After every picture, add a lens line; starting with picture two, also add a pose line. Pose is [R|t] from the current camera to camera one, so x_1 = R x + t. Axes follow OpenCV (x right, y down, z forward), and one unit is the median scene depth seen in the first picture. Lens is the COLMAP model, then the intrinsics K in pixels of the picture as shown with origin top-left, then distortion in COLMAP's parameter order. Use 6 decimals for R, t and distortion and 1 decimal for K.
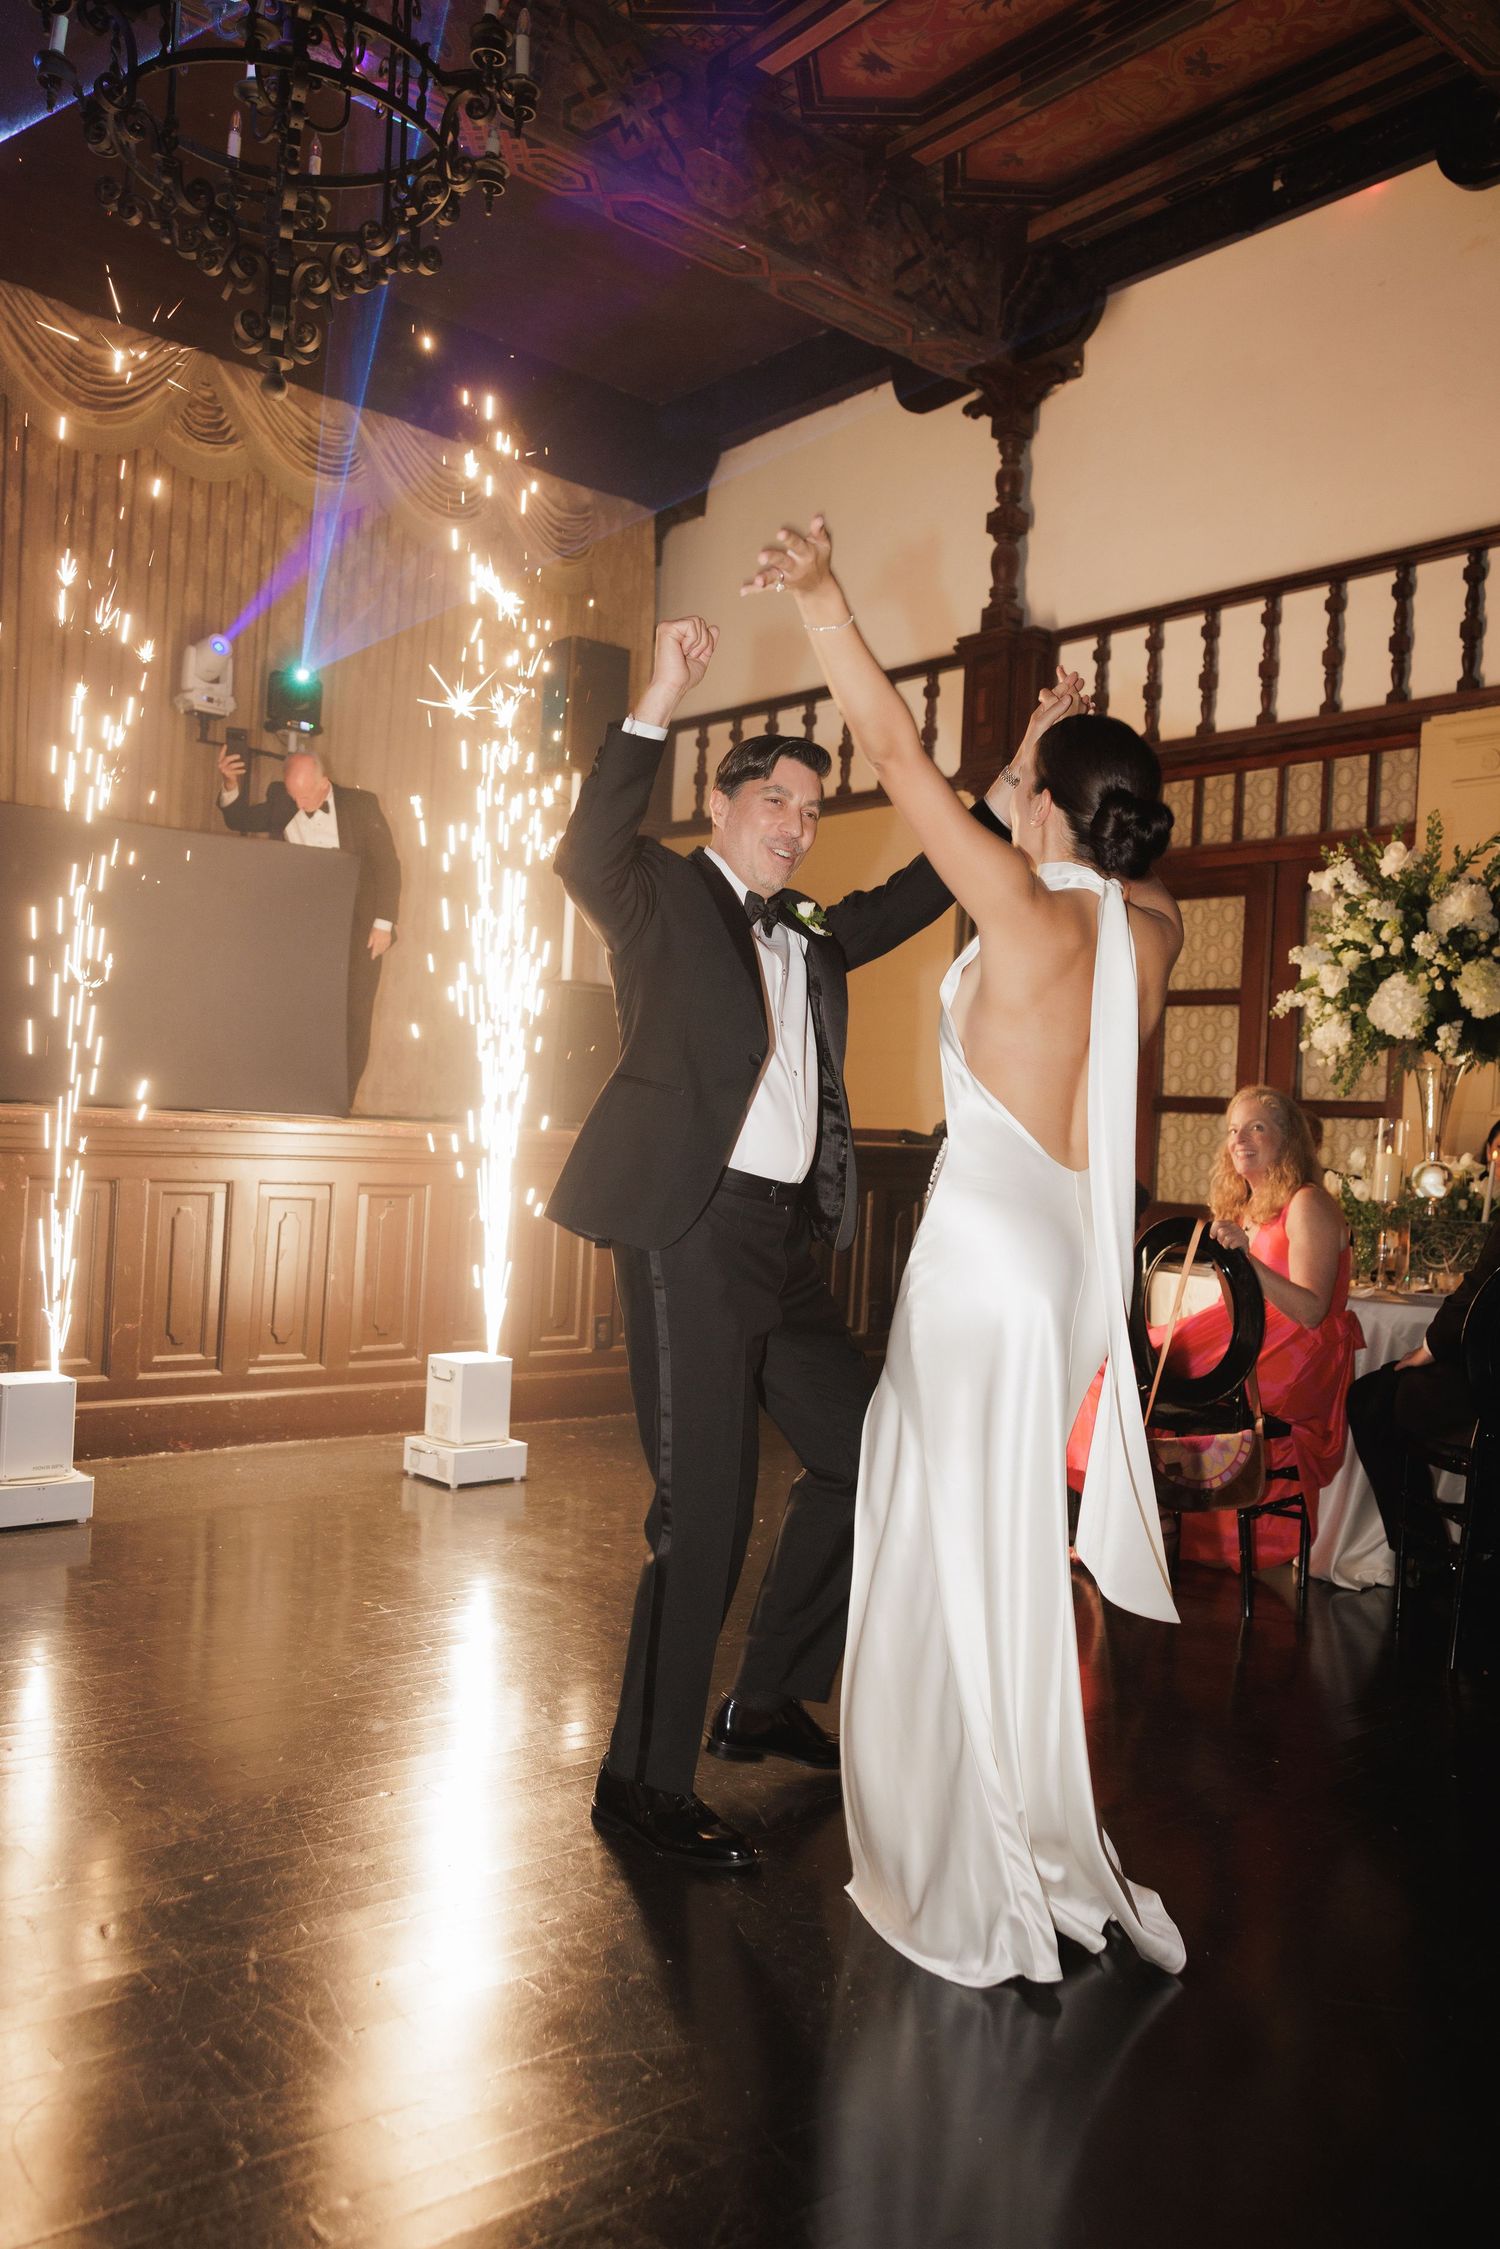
lens RADIAL K [[1747.4, 0, 745.0], [0, 1747.4, 1135.2], [0, 0, 1]] dist [0.013410, 0.007847]
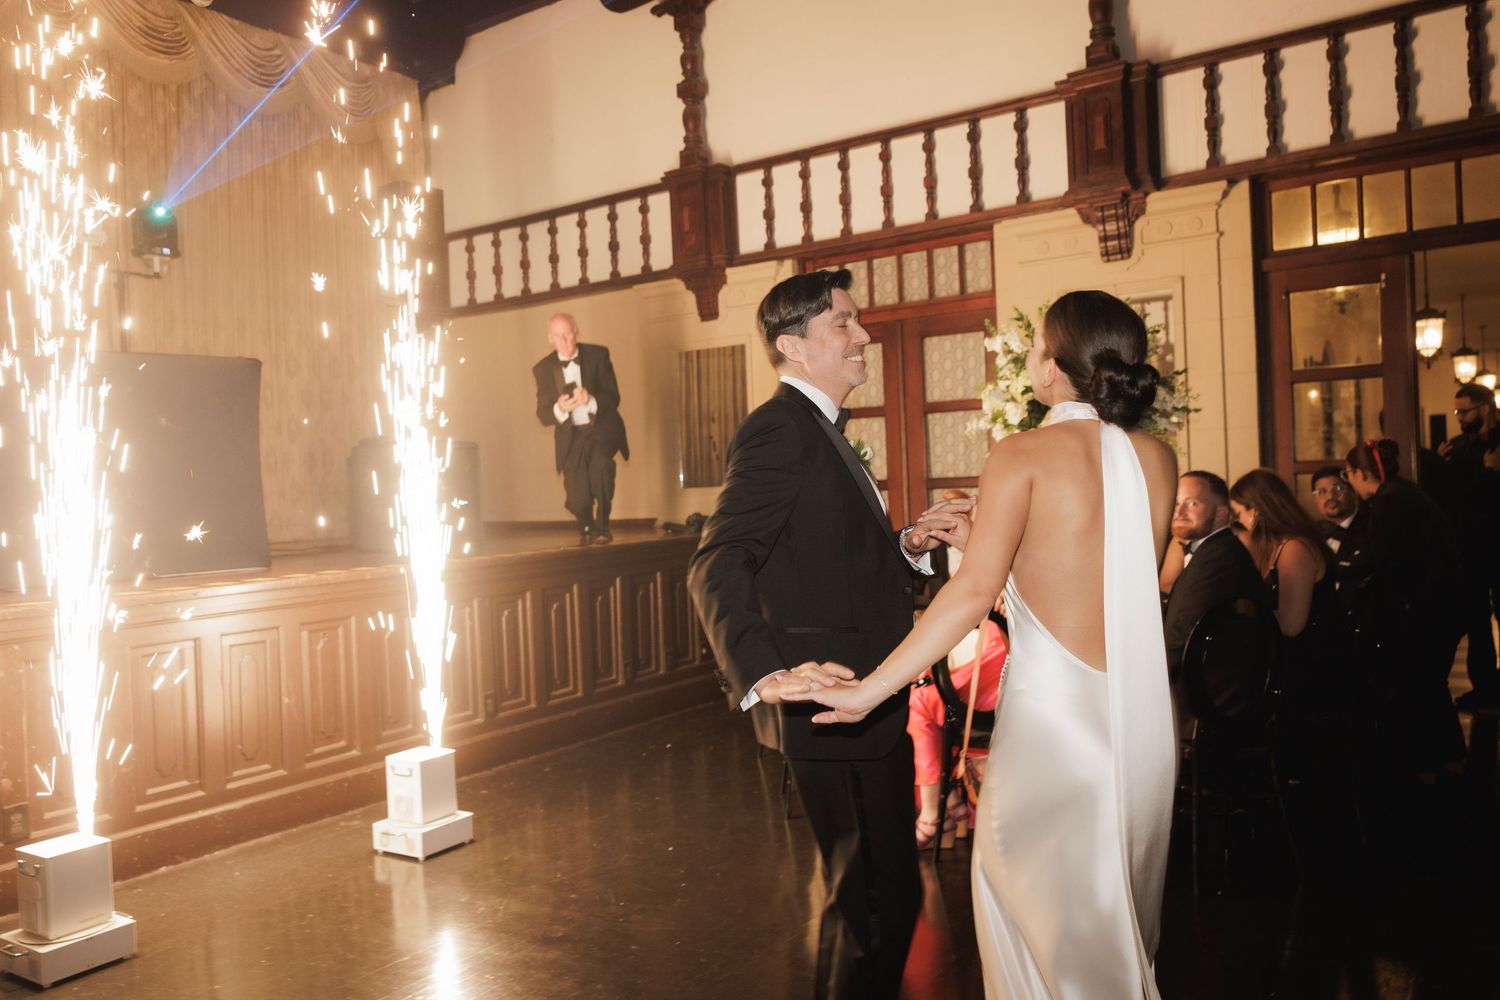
lens RADIAL K [[1165.4, 0, 750.0], [0, 1165.4, 500.0], [0, 0, 1]] dist [0.013410, 0.007847]
pose [[0.964533, -0.093831, 0.246723, -0.080453], [0.091411, 0.995586, 0.021270, -0.037363], [-0.247630, 0.002037, 0.968853, 0.074131]]
